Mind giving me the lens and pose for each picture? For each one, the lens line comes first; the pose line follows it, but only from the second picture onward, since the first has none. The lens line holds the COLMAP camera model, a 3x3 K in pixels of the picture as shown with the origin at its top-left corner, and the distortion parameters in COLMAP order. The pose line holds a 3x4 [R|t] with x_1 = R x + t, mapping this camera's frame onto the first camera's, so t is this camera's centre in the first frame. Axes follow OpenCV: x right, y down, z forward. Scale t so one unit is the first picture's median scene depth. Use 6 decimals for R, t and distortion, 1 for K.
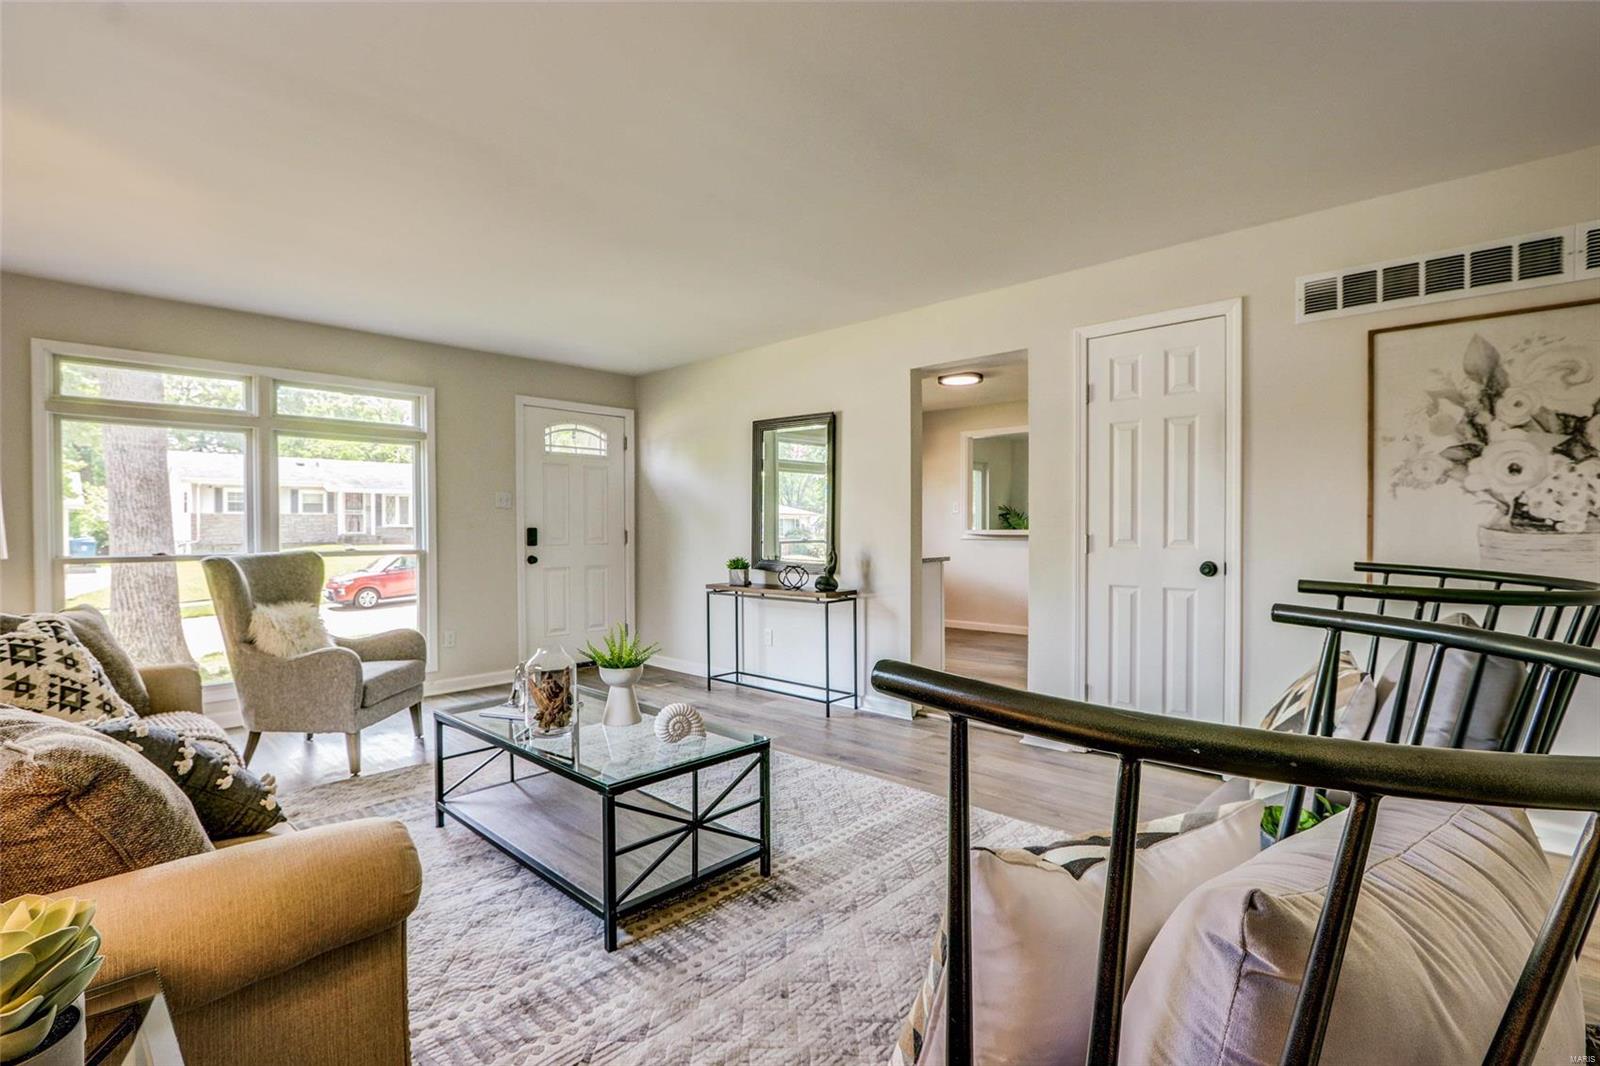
lens RADIAL K [[758.2, 0, 786.1], [0, 758.2, 532.6], [0, 0, 1]] dist [-0.002497, -0.000653]
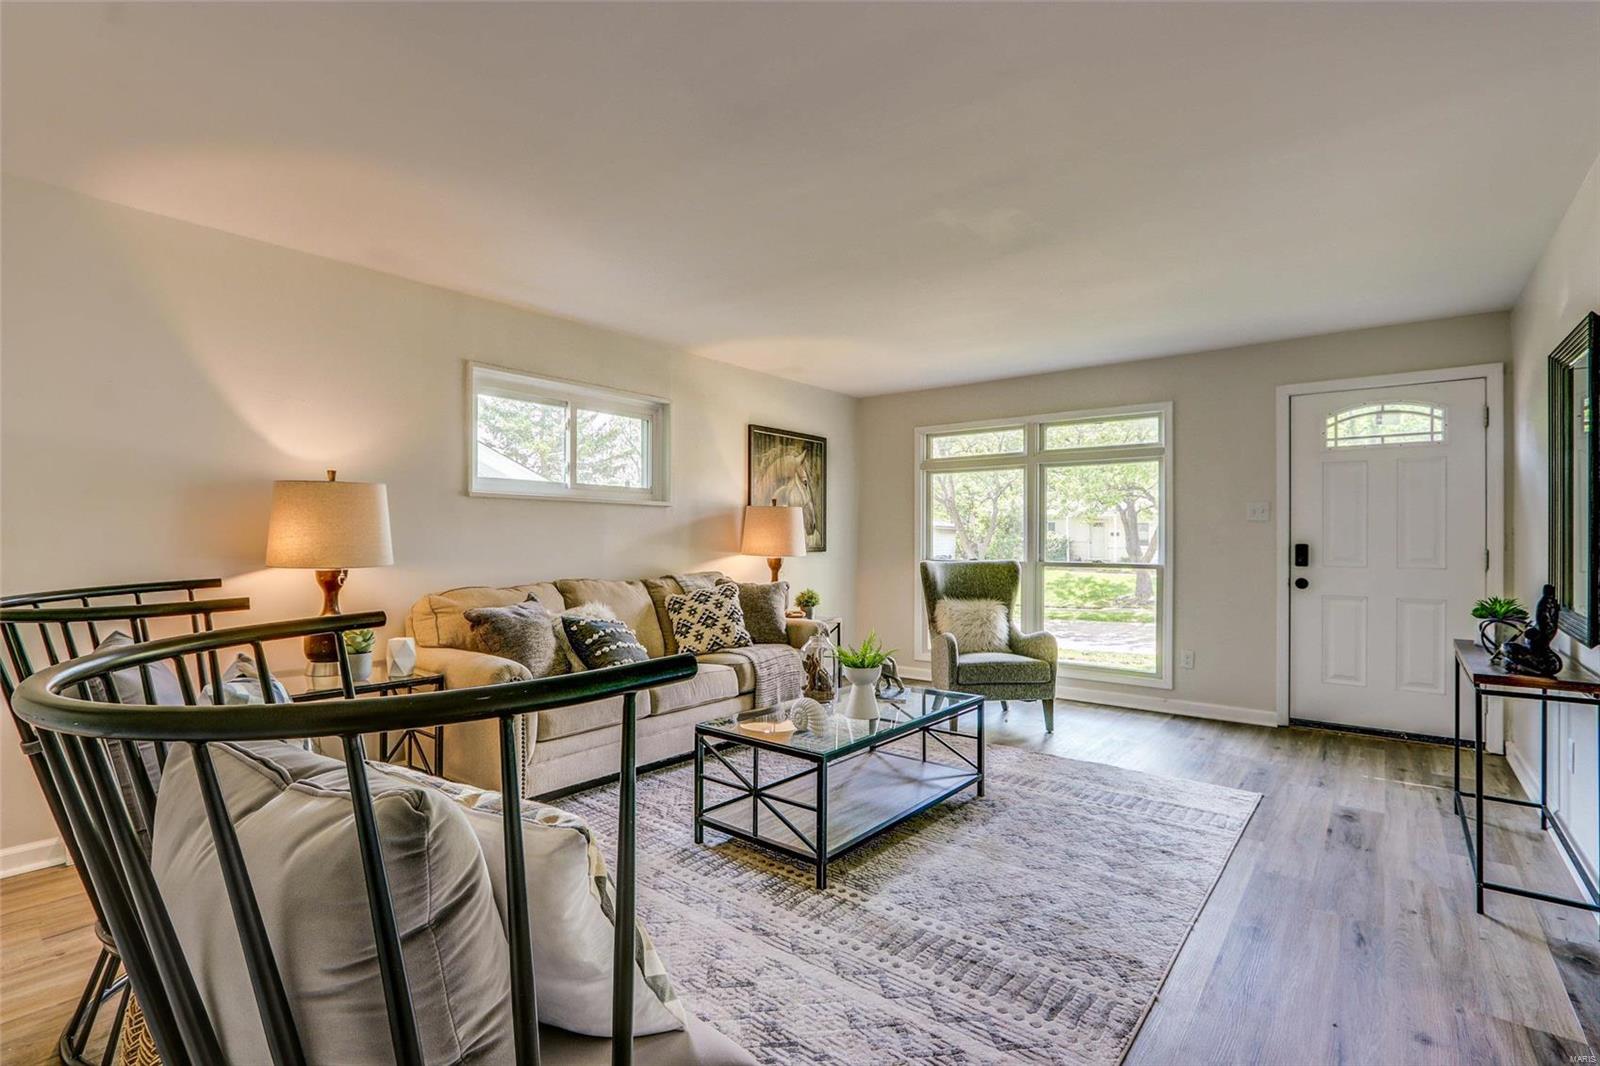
lens RADIAL K [[758.2, 0, 786.1], [0, 758.2, 532.6], [0, 0, 1]] dist [-0.002497, -0.000653]
pose [[0.059382, -0.002897, -0.998231, 0.670896], [-0.013345, 0.999904, -0.003696, -0.012704], [0.998146, 0.013541, 0.059337, 0.604784]]
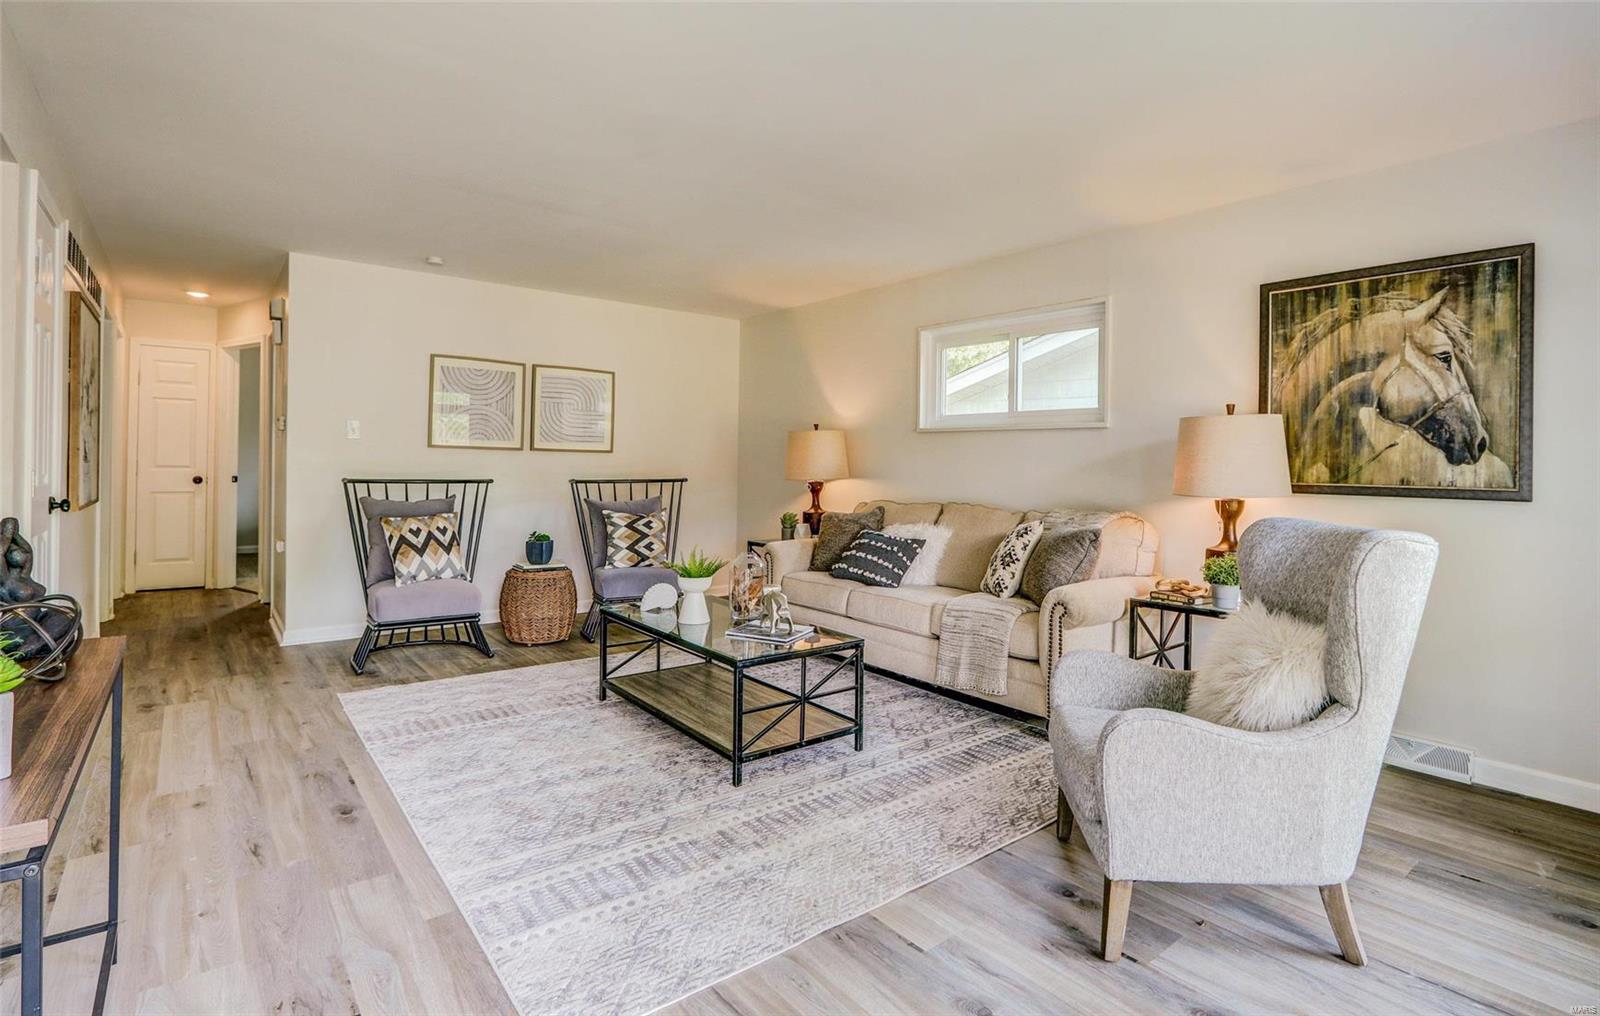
lens RADIAL K [[768.5, 0, 808.5], [0, 768.5, 460.4], [0, 0, 1]] dist [-0.012903, 0.000188]
pose [[-0.988693, -0.009945, 0.149623, -0.431526], [-0.008740, 0.999924, 0.008712, -0.019721], [-0.149698, 0.007306, -0.988705, 1.635367]]
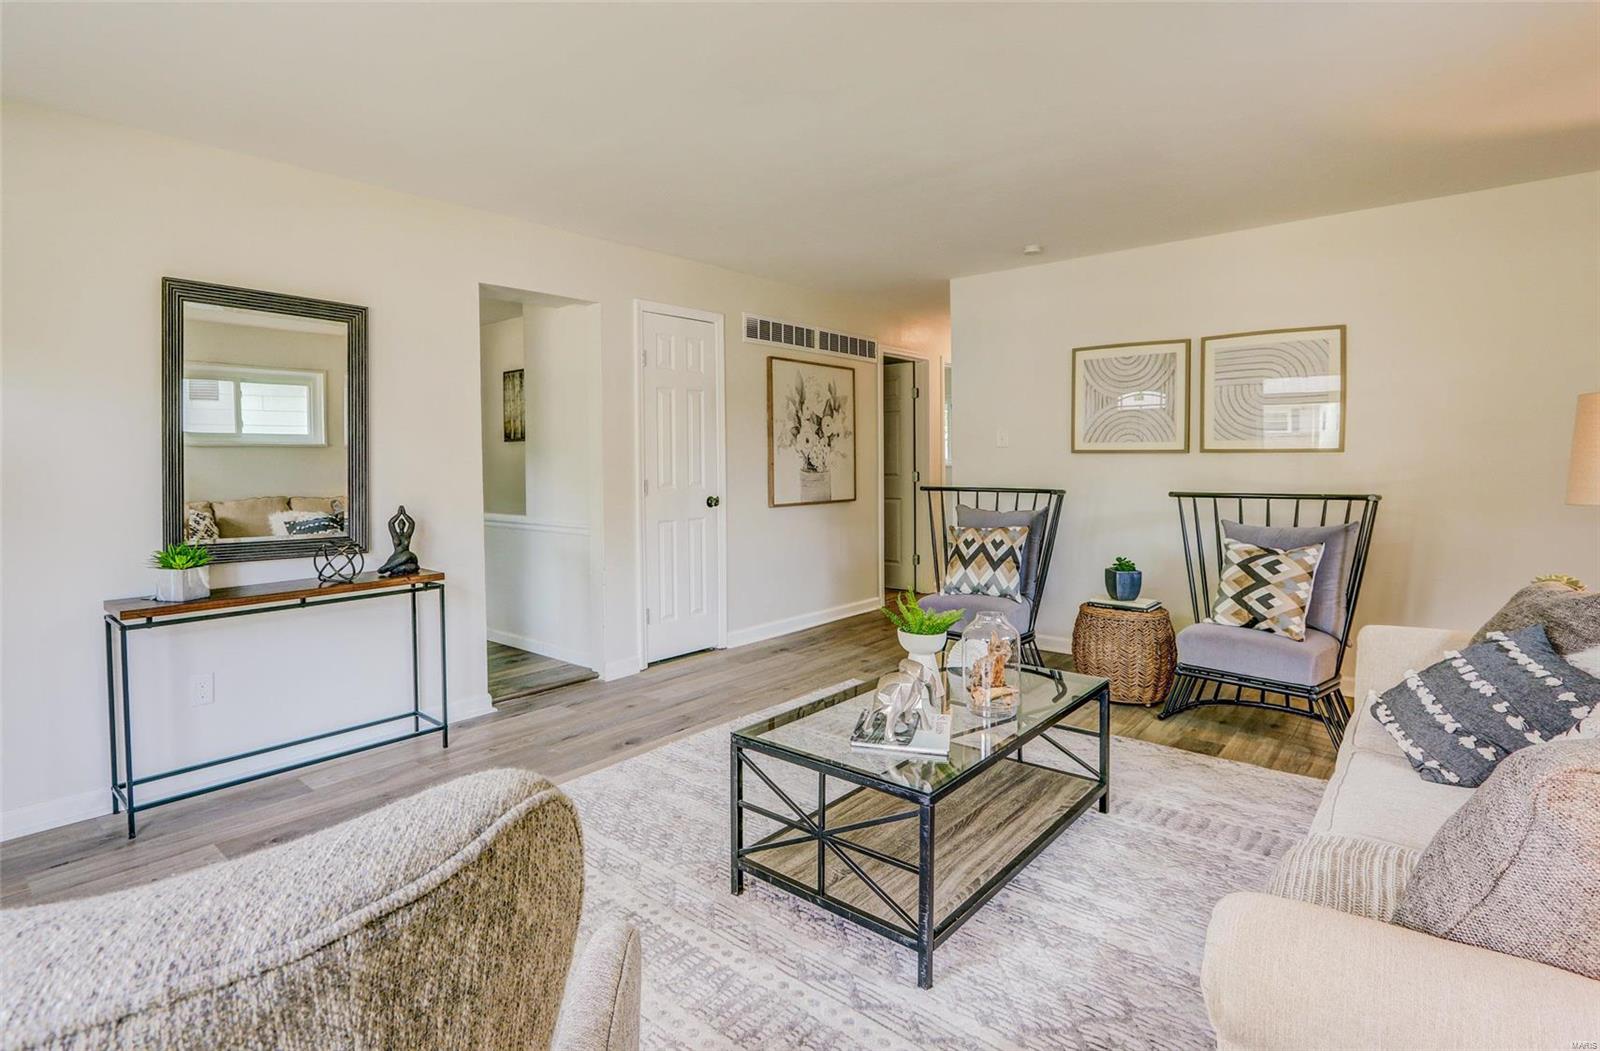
lens RADIAL K [[796.4, 0, 734.8], [0, 796.4, 474.4], [0, 0, 1]] dist [0.001095, 0.000429]
pose [[-0.011303, -0.011528, 0.999870, -0.851967], [0.021915, 0.999691, 0.011774, -0.017702], [-0.999696, 0.022045, -0.011047, 0.906076]]
